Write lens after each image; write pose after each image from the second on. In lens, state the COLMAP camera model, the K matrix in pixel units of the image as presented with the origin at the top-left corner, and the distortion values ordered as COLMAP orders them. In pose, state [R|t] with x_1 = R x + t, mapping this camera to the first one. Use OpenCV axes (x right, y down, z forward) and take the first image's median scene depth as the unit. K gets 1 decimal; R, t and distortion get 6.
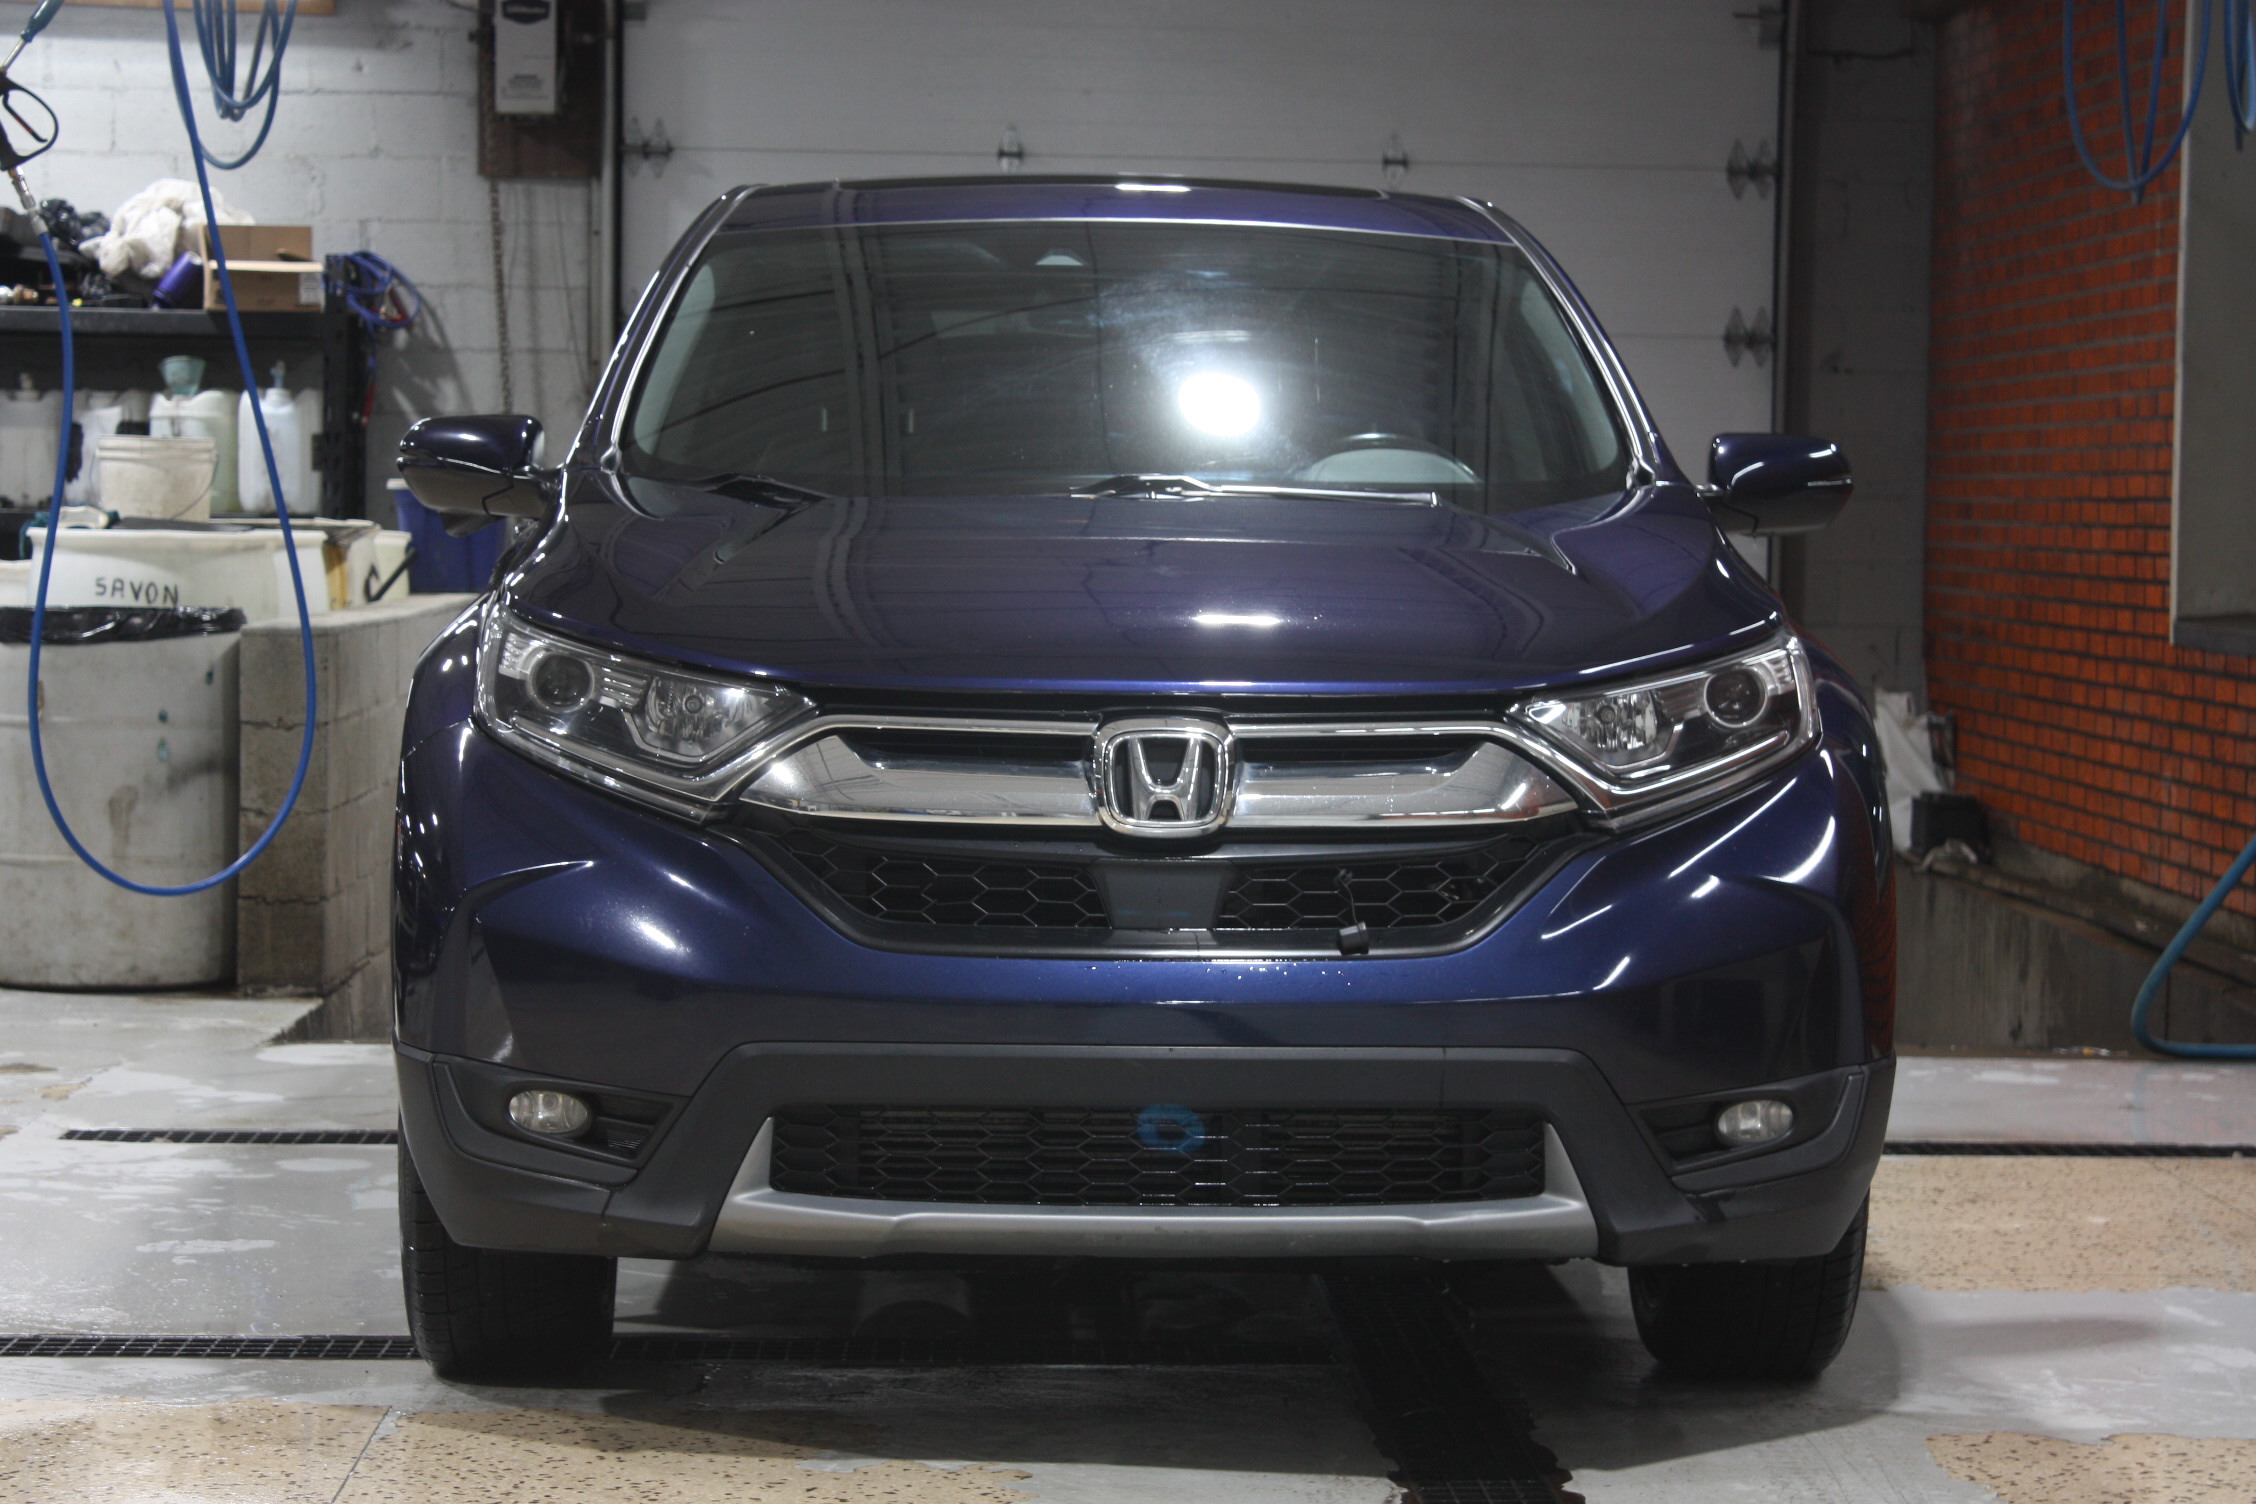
lens RADIAL K [[5331.9, 0, 1128.0], [0, 5331.9, 752.0], [0, 0, 1]] dist [0.008874, -0.163601]
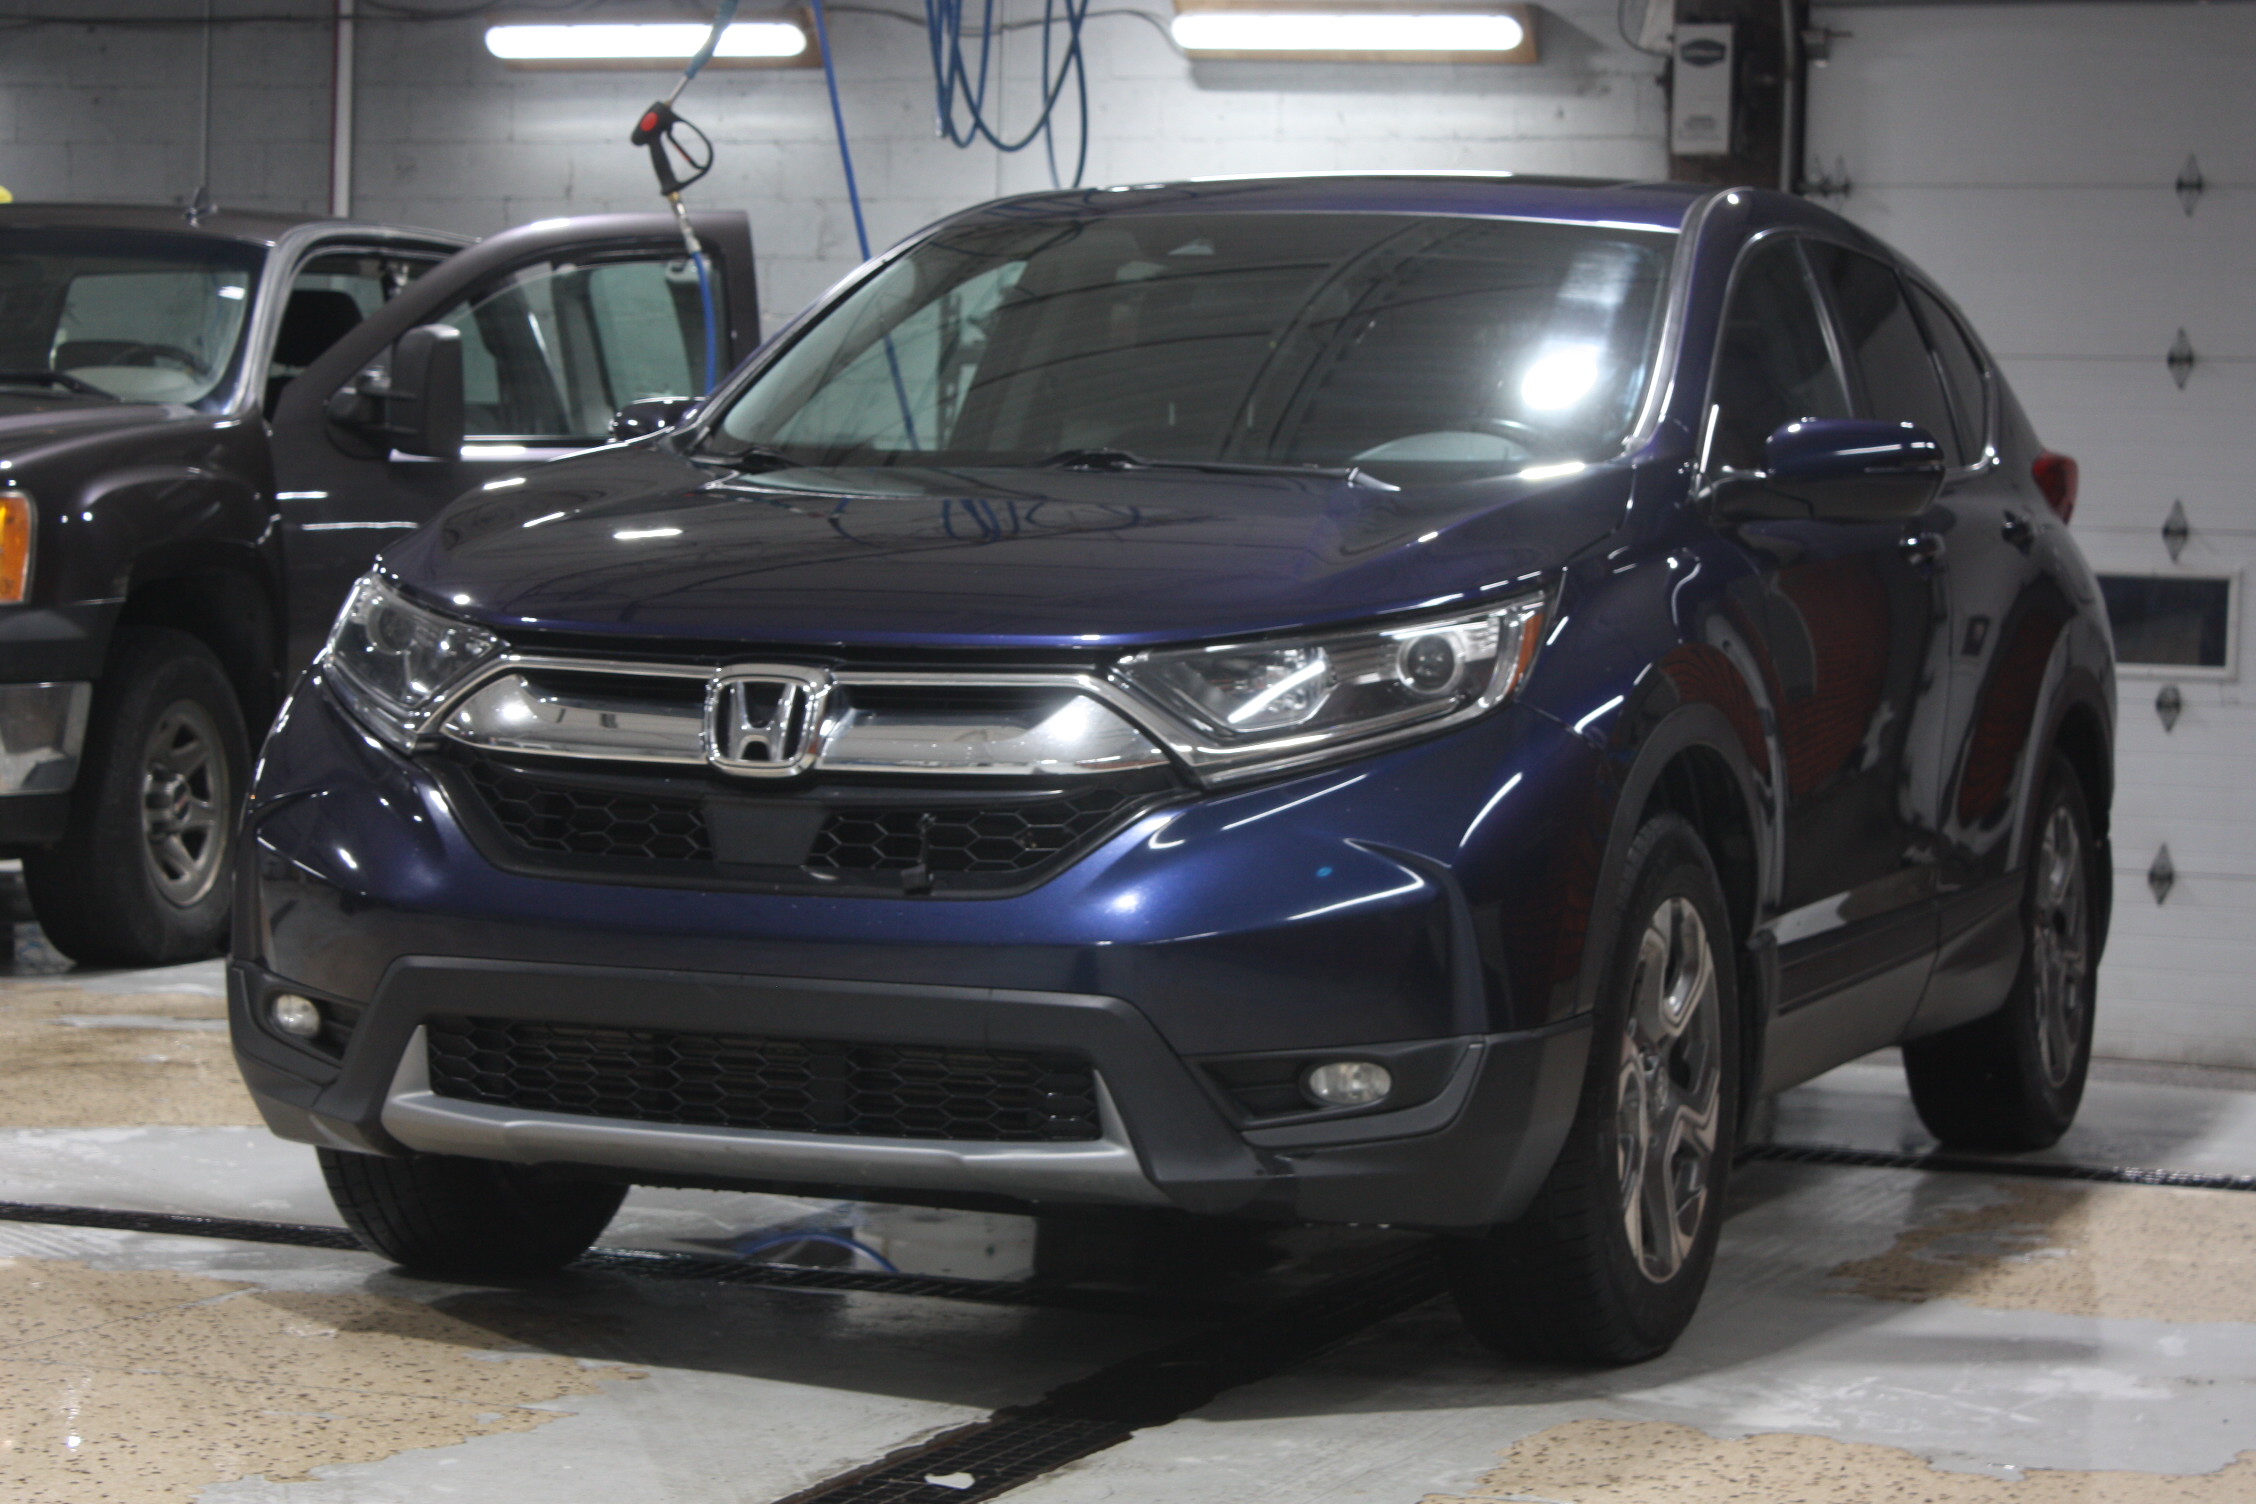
lens RADIAL K [[5209.0, 0, 1128.0], [0, 5209.0, 752.0], [0, 0, 1]] dist [0.035895, 0.142112]
pose [[0.905295, 0.026355, -0.423965, 0.494714], [-0.032685, 0.999436, -0.007664, 0.016186], [0.423524, 0.020796, 0.905646, 0.098743]]
